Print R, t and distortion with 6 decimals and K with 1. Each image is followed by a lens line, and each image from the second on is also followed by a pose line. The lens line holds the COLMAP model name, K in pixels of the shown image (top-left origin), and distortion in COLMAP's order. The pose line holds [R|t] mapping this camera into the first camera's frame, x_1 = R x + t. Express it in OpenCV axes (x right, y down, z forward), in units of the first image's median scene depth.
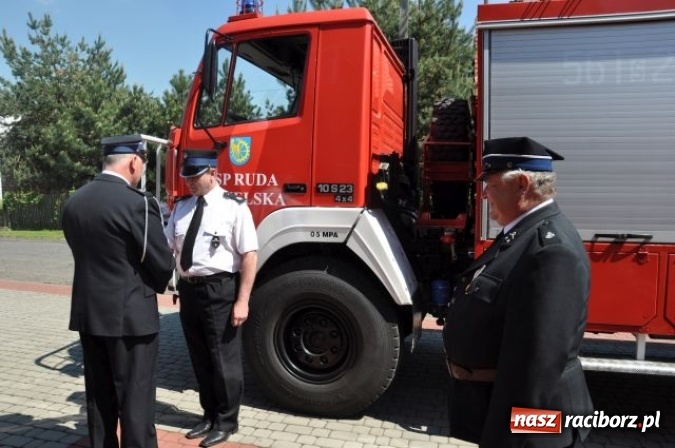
lens RADIAL K [[526.6, 0, 337.5], [0, 526.6, 224.0], [0, 0, 1]] dist [-0.076007, 0.006776]
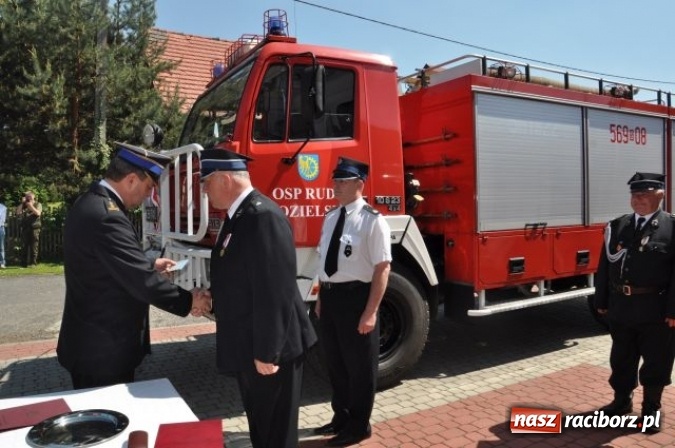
lens RADIAL K [[526.6, 0, 337.5], [0, 526.6, 224.0], [0, 0, 1]] dist [-0.076007, 0.006776]
pose [[0.701010, -0.053584, 0.711136, -0.903665], [0.064226, 0.997865, 0.011878, -0.032007], [-0.710254, 0.037347, 0.702954, 0.204436]]
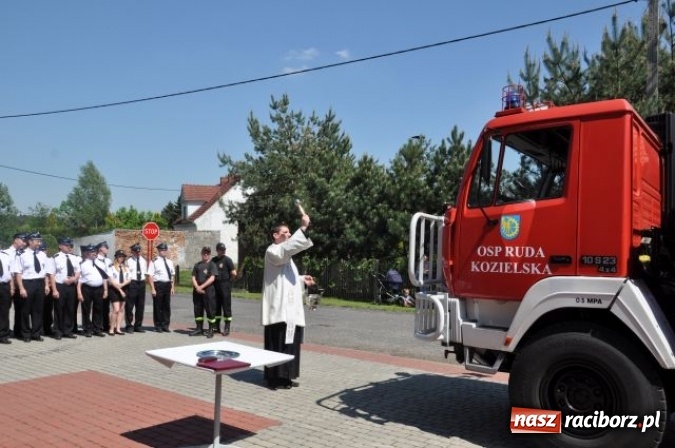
lens RADIAL K [[573.6, 0, 338.7], [0, 573.6, 235.6], [0, 0, 1]] dist [-0.155623, 0.207661]
pose [[0.927000, -0.006113, -0.375012, -0.066084], [-0.032294, 0.994853, -0.096046, 0.012326], [0.373669, 0.101146, 0.922031, -0.299321]]
